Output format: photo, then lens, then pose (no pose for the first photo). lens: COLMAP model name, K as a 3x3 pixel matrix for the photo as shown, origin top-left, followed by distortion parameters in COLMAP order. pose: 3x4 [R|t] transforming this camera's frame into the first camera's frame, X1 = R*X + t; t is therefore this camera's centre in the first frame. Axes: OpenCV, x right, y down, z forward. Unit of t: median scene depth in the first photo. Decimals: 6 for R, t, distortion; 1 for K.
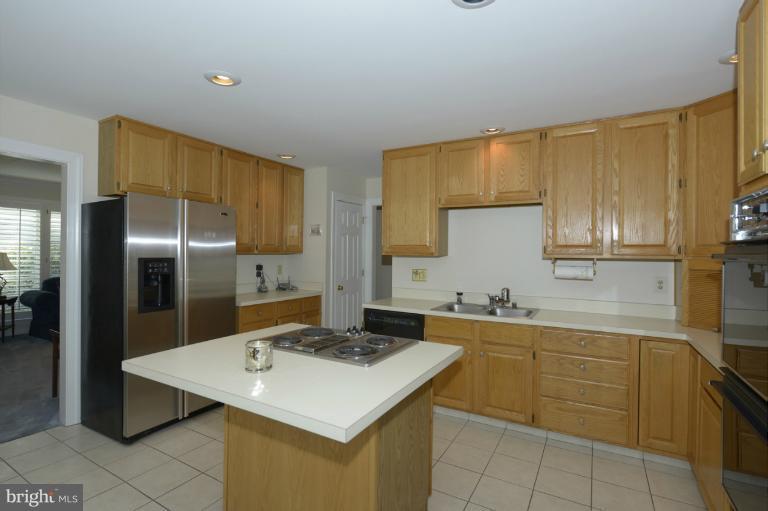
lens RADIAL K [[367.1, 0, 381.4], [0, 367.1, 254.6], [0, 0, 1]] dist [-0.017207, -0.000748]
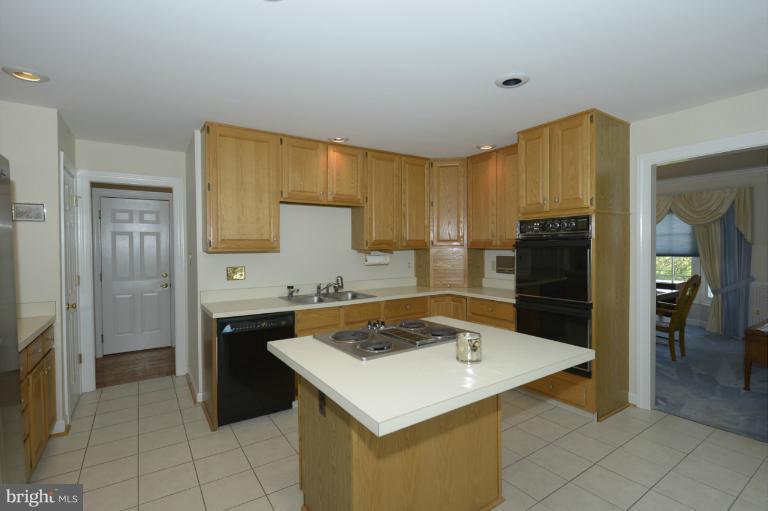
lens RADIAL K [[367.1, 0, 378.1], [0, 367.1, 254.8], [0, 0, 1]] dist [-0.017207, -0.000748]
pose [[0.454446, -0.036538, 0.890025, -0.706014], [0.019264, 0.999328, 0.031189, -0.013099], [-0.890566, 0.002971, 0.454844, 0.388617]]
